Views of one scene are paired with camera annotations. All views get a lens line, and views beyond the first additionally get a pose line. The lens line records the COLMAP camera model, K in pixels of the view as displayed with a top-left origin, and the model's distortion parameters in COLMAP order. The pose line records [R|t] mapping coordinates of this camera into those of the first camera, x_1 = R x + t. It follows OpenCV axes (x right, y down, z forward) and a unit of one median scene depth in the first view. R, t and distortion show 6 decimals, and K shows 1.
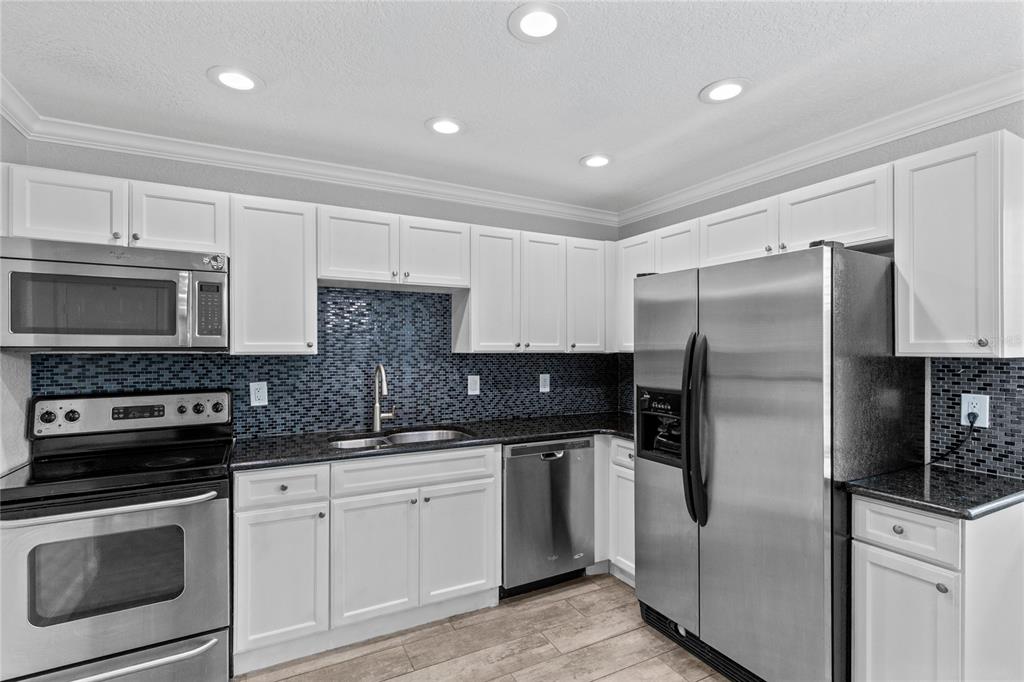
lens RADIAL K [[485.1, 0, 511.8], [0, 485.1, 349.5], [0, 0, 1]] dist [0.009385, -0.000035]
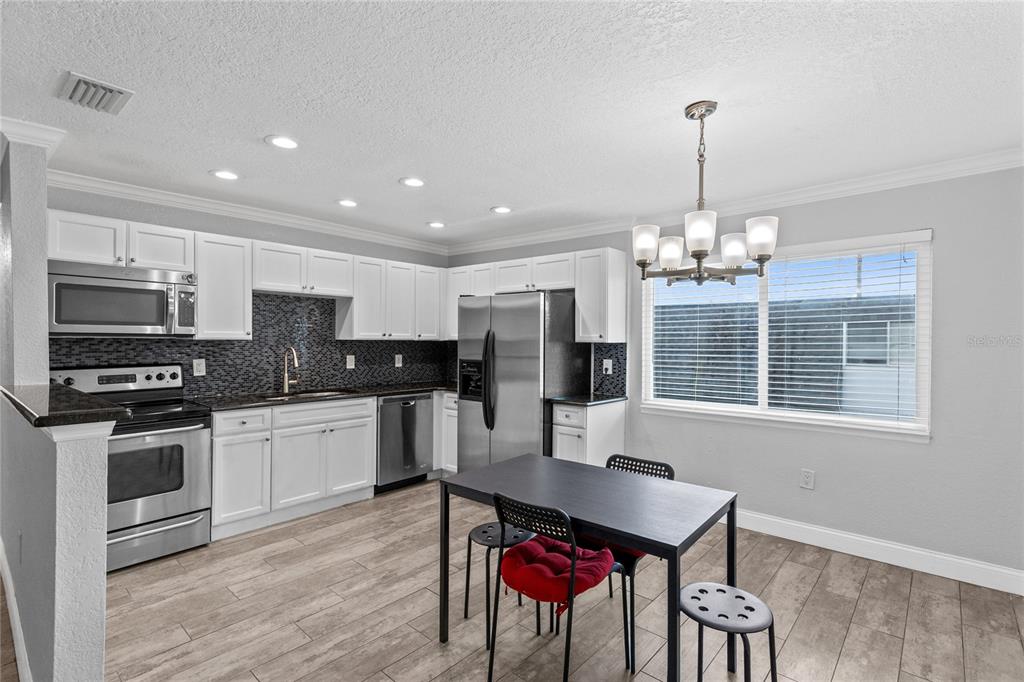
lens RADIAL K [[480.8, 0, 512.0], [0, 480.8, 341.0], [0, 0, 1]] dist [0.003077, 0.000375]
pose [[0.936676, 0.006306, 0.350141, -0.166243], [-0.007545, 0.999969, 0.002175, 0.004635], [-0.350116, -0.004680, 0.936695, -0.670595]]
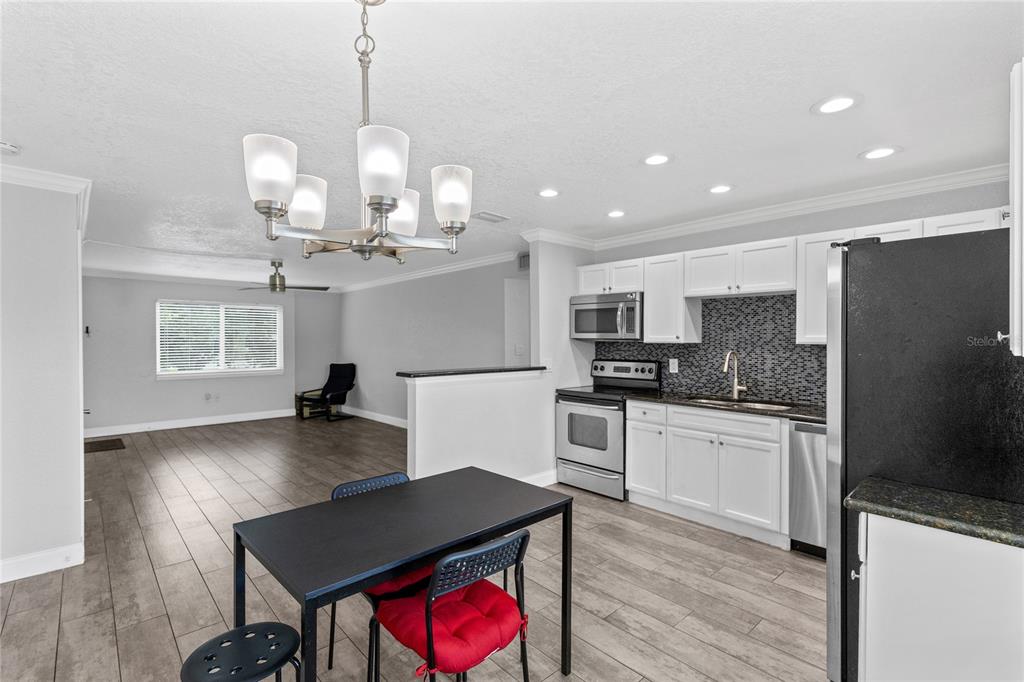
lens RADIAL K [[463.8, 0, 506.1], [0, 463.8, 339.4], [0, 0, 1]] dist [0.001076, 0.000025]
pose [[0.245250, 0.005669, -0.969443, 0.969424], [-0.003862, 0.999981, 0.004871, -0.007930], [0.969452, 0.002549, 0.245267, 0.027426]]
